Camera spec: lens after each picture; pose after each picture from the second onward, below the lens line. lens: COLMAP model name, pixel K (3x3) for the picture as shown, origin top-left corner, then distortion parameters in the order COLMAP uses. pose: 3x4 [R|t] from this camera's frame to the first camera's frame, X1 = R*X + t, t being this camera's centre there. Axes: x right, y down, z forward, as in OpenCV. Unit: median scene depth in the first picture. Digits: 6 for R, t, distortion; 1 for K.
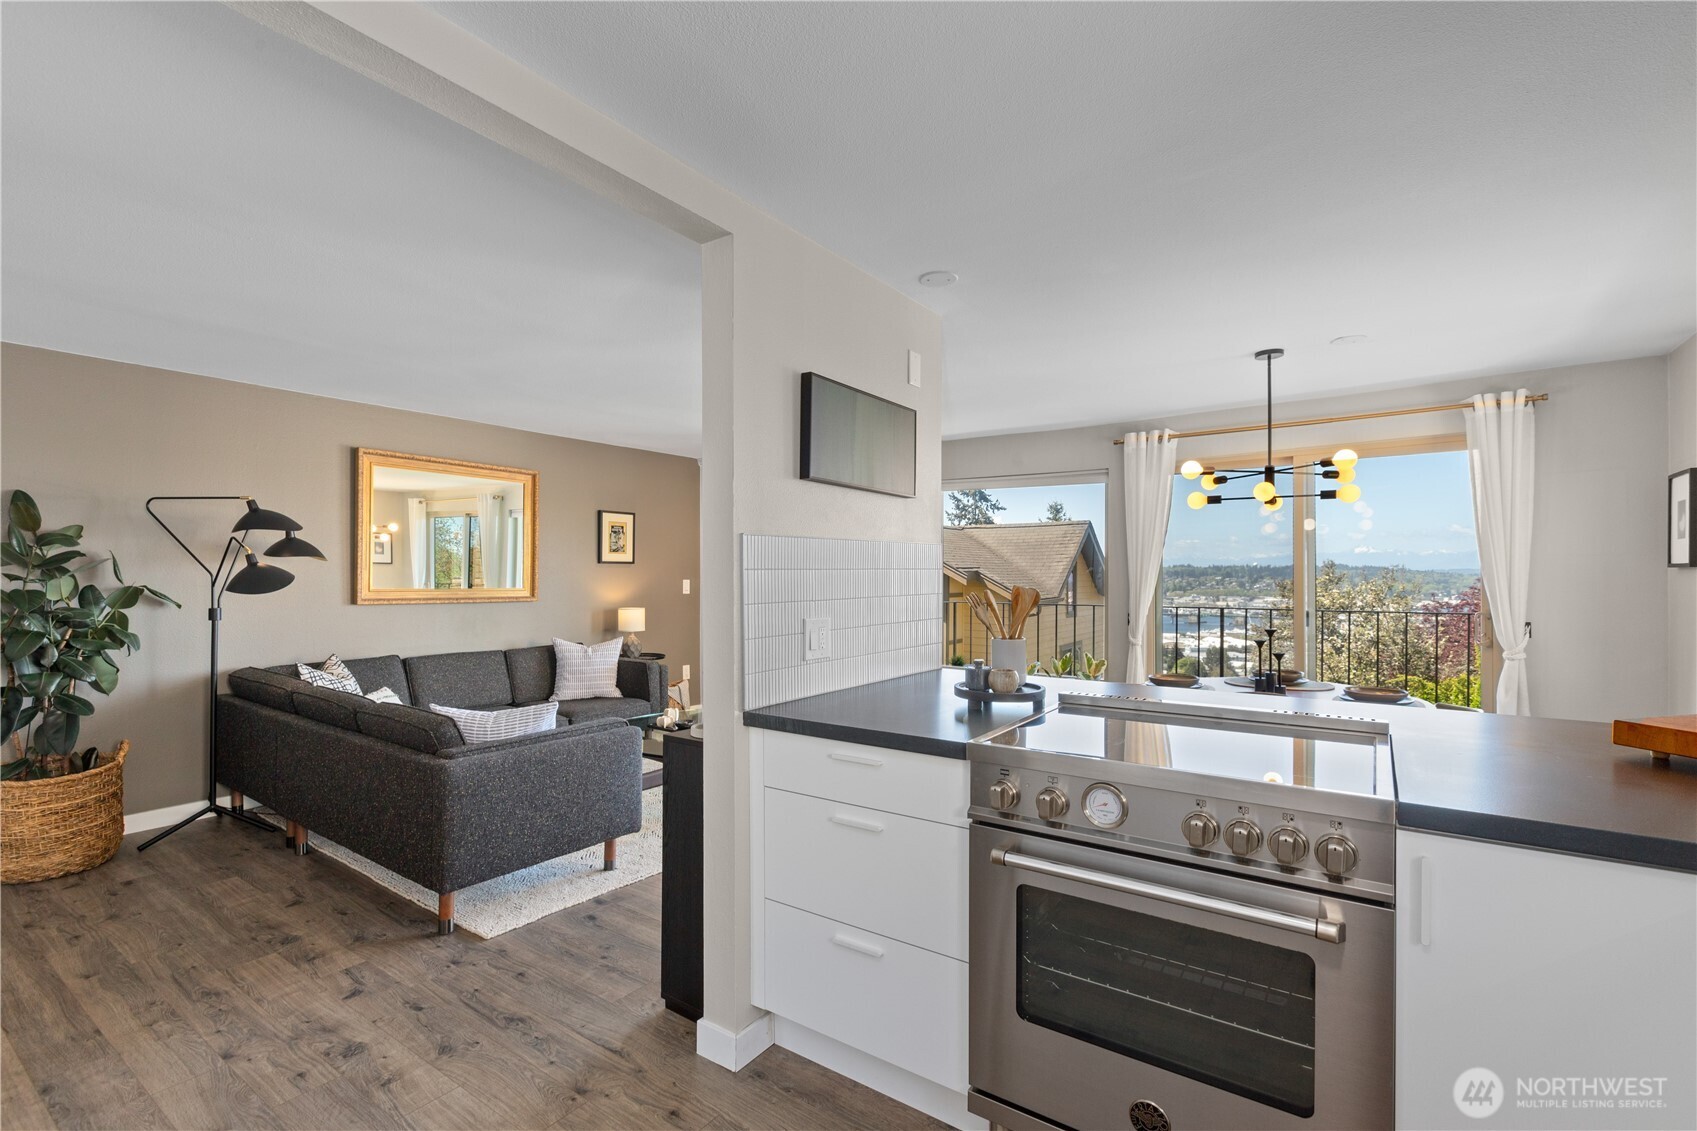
lens RADIAL K [[766.7, 0, 843.0], [0, 766.7, 578.6], [0, 0, 1]] dist [0.002244, -0.000659]
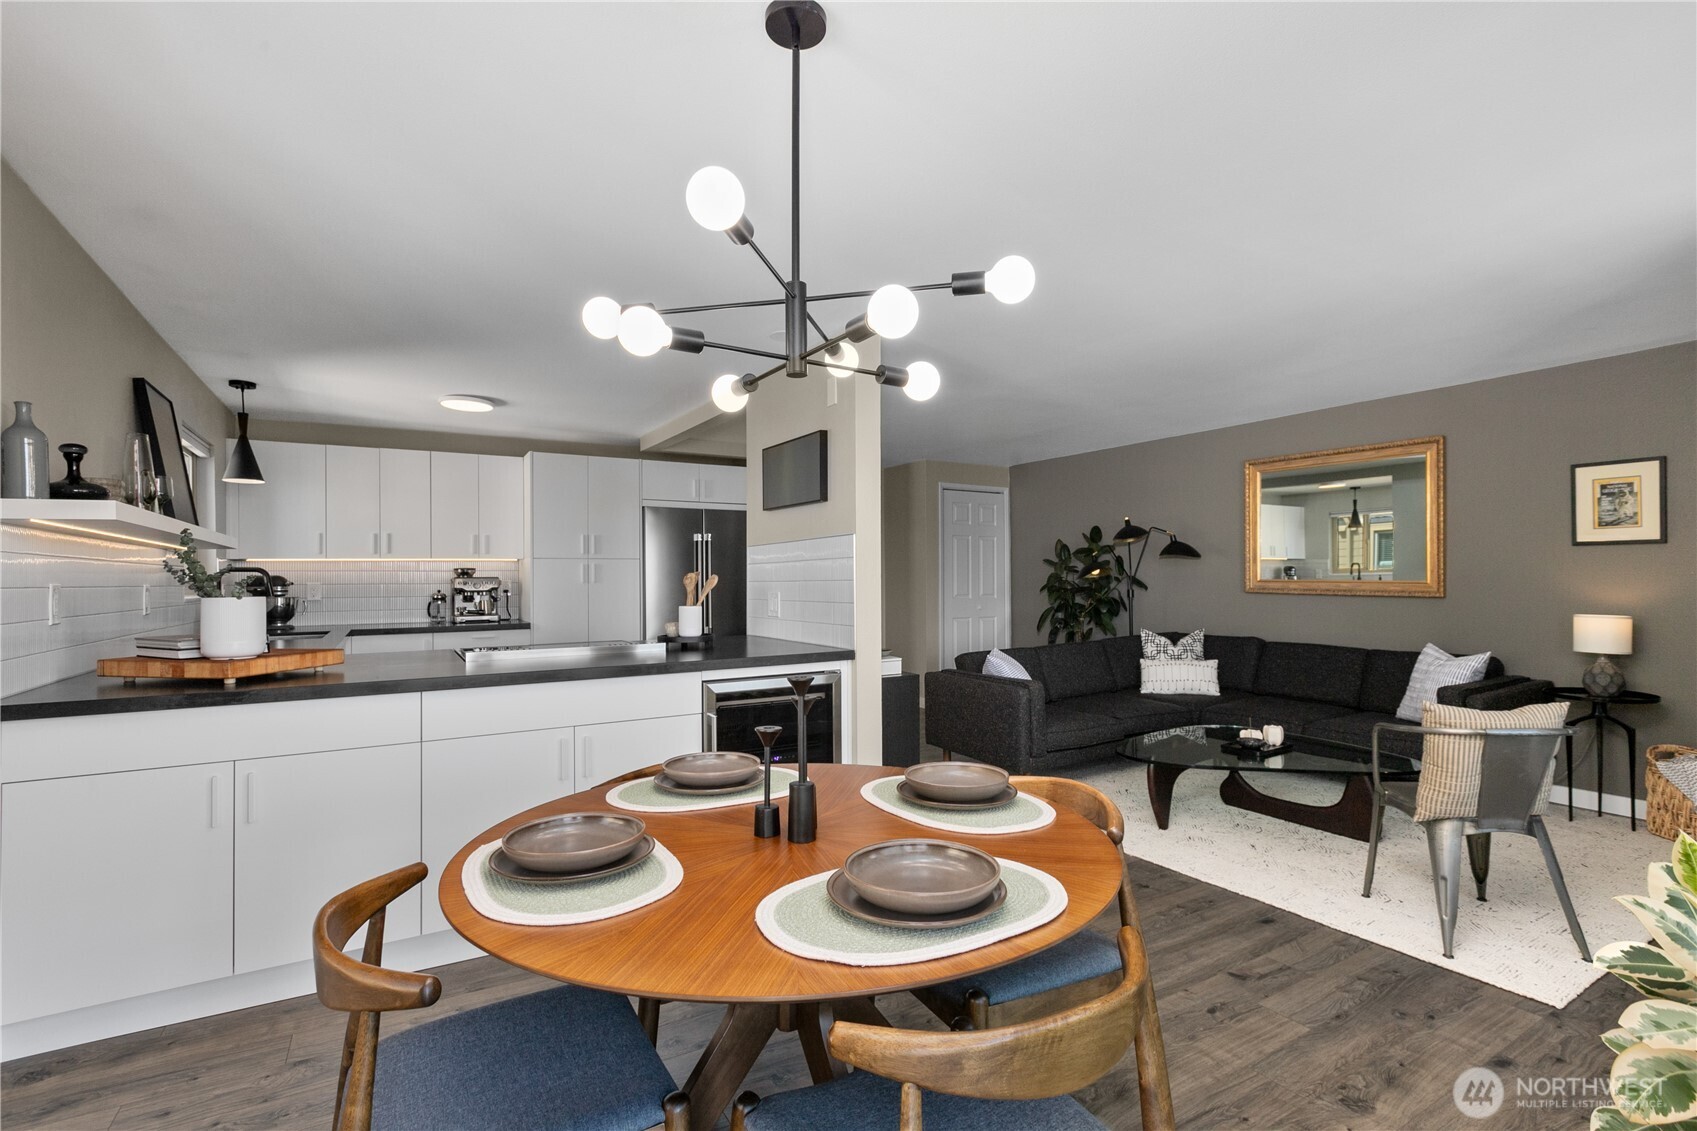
lens RADIAL K [[764.6, 0, 845.9], [0, 764.6, 573.6], [0, 0, 1]] dist [0.011253, -0.005250]
pose [[-0.405308, -0.003712, -0.914173, 0.944065], [-0.000007, 0.999992, -0.004057, 0.012144], [0.914180, -0.001638, -0.405304, 1.211459]]
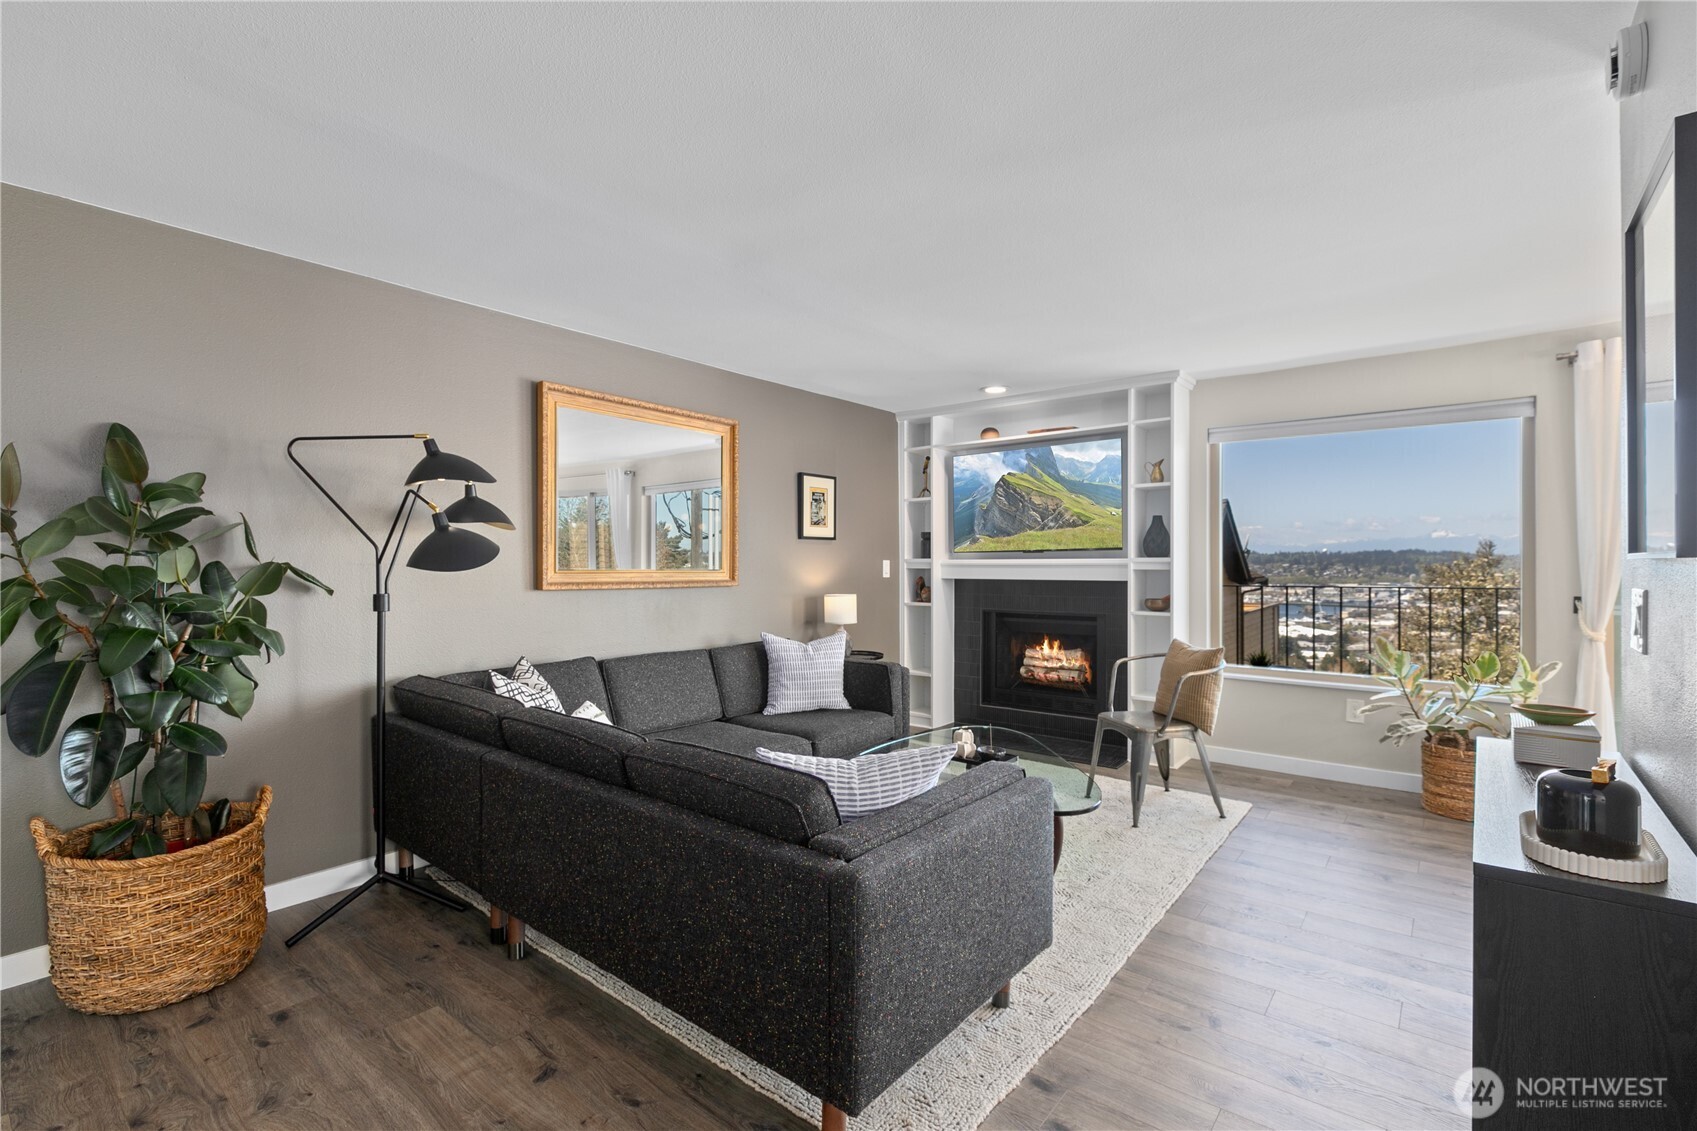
lens RADIAL K [[764.6, 0, 845.9], [0, 764.6, 573.6], [0, 0, 1]] dist [0.011253, -0.005250]
pose [[0.997611, -0.007420, -0.068679, -0.375293], [0.007862, 0.999950, 0.006168, 0.020386], [0.068630, -0.006693, 0.997620, 0.356481]]
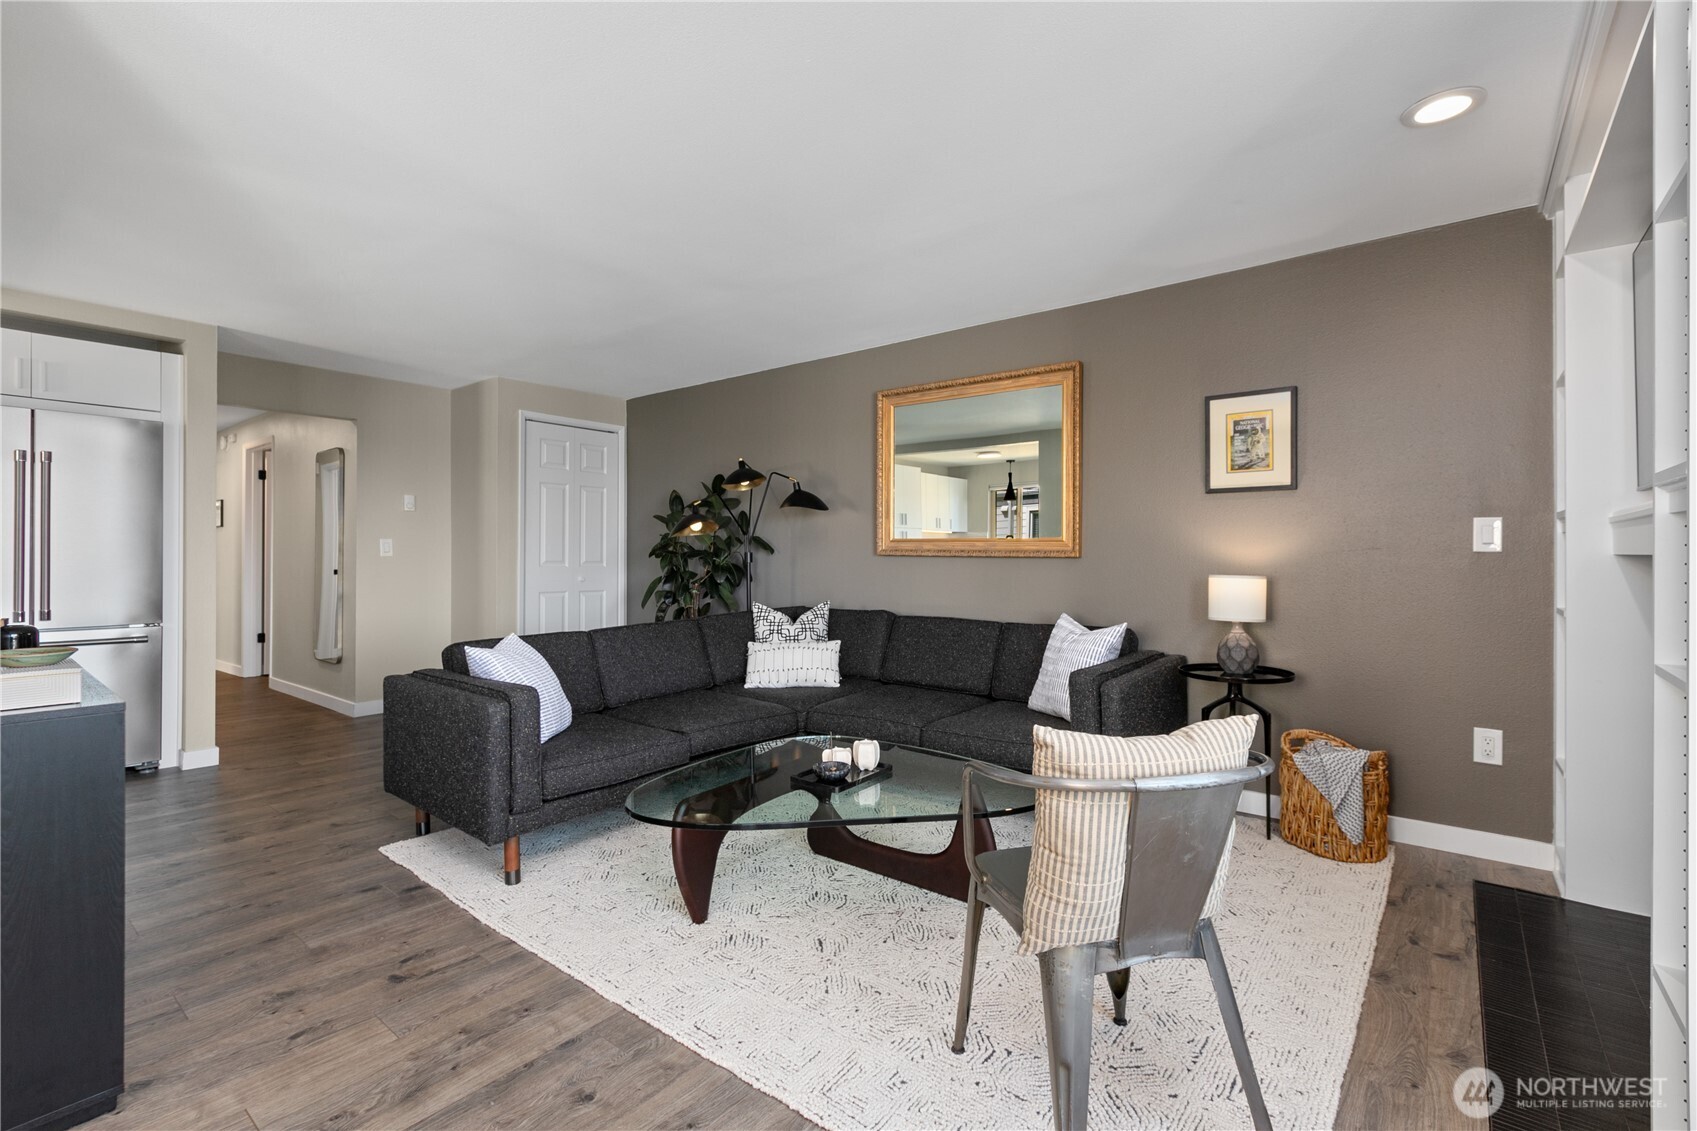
lens RADIAL K [[757.1, 0, 843.2], [0, 757.1, 554.5], [0, 0, 1]] dist [0.000246, -0.000186]
pose [[-0.064854, -0.006002, -0.997877, 0.425665], [-0.006822, 0.999961, -0.005571, 0.050480], [0.997871, 0.006447, -0.064892, 1.347781]]
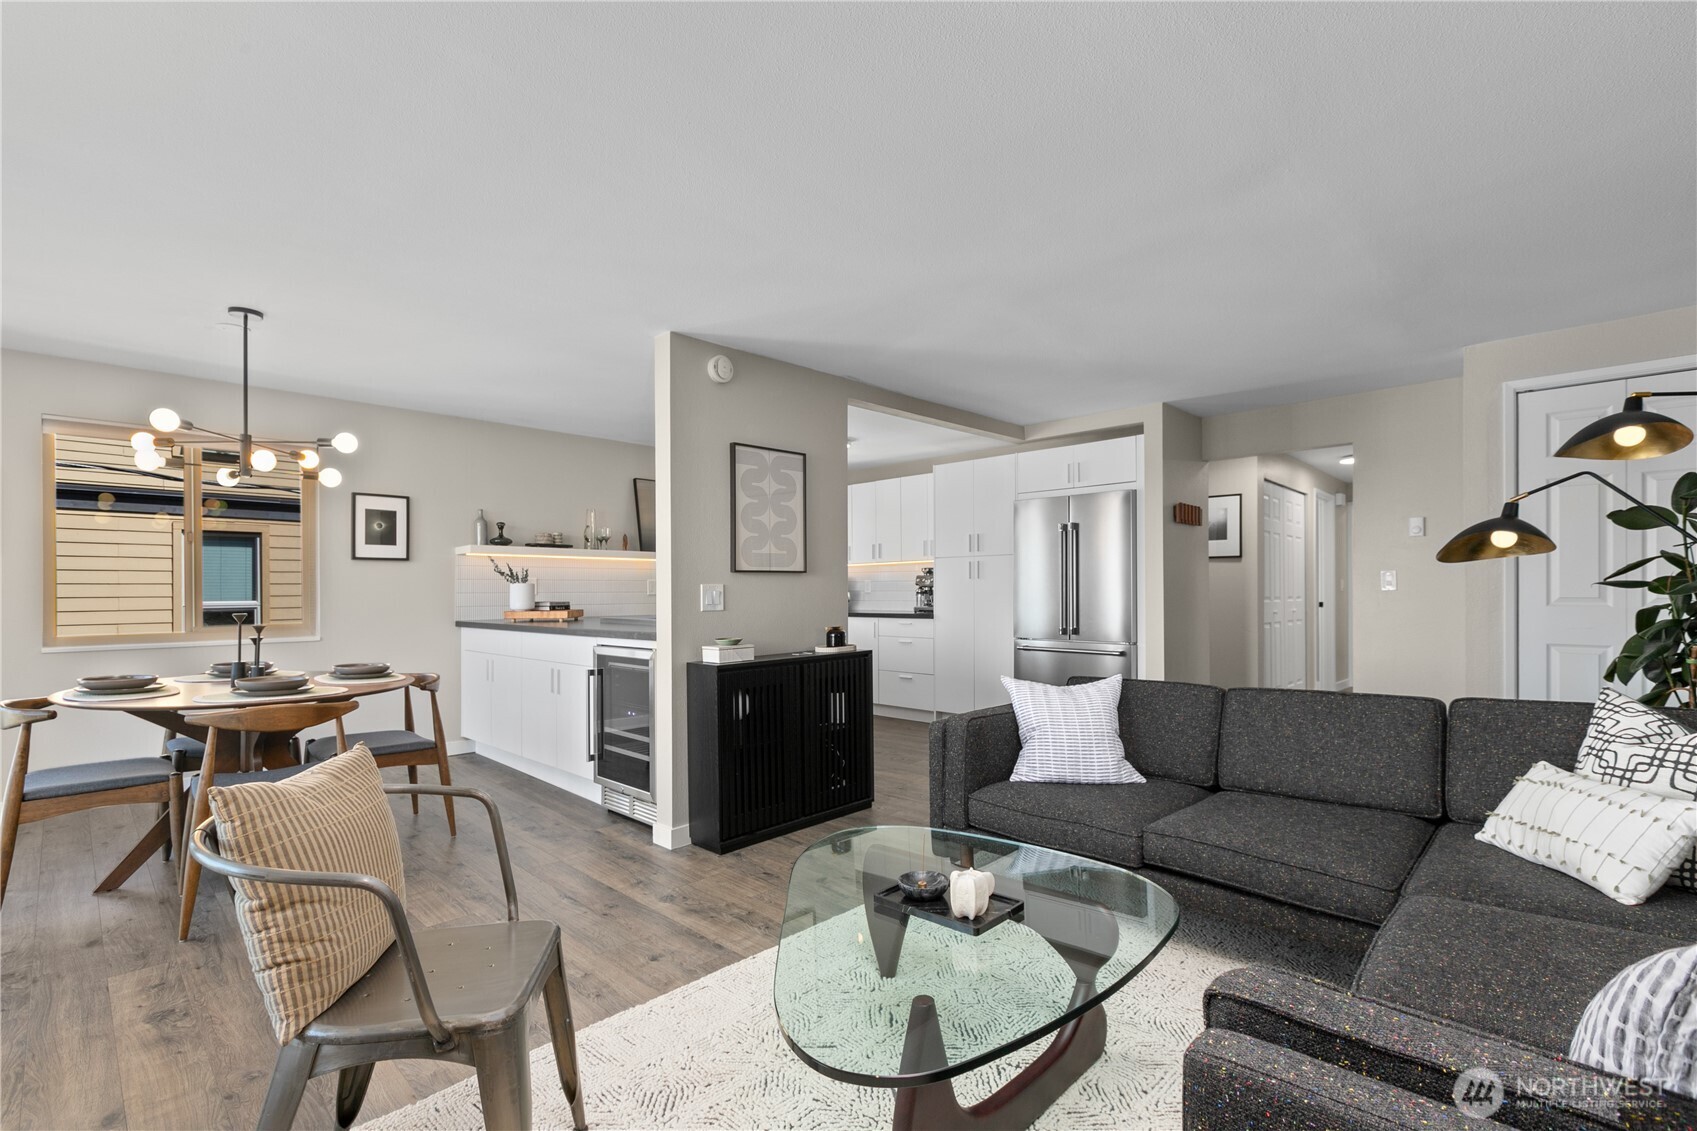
lens RADIAL K [[766.7, 0, 843.0], [0, 766.7, 578.6], [0, 0, 1]] dist [0.002244, -0.000659]
pose [[-0.987161, 0.008106, 0.159521, -0.287730], [0.007157, 0.999953, -0.006520, 0.035153], [-0.159566, -0.005294, -0.987173, 1.819915]]
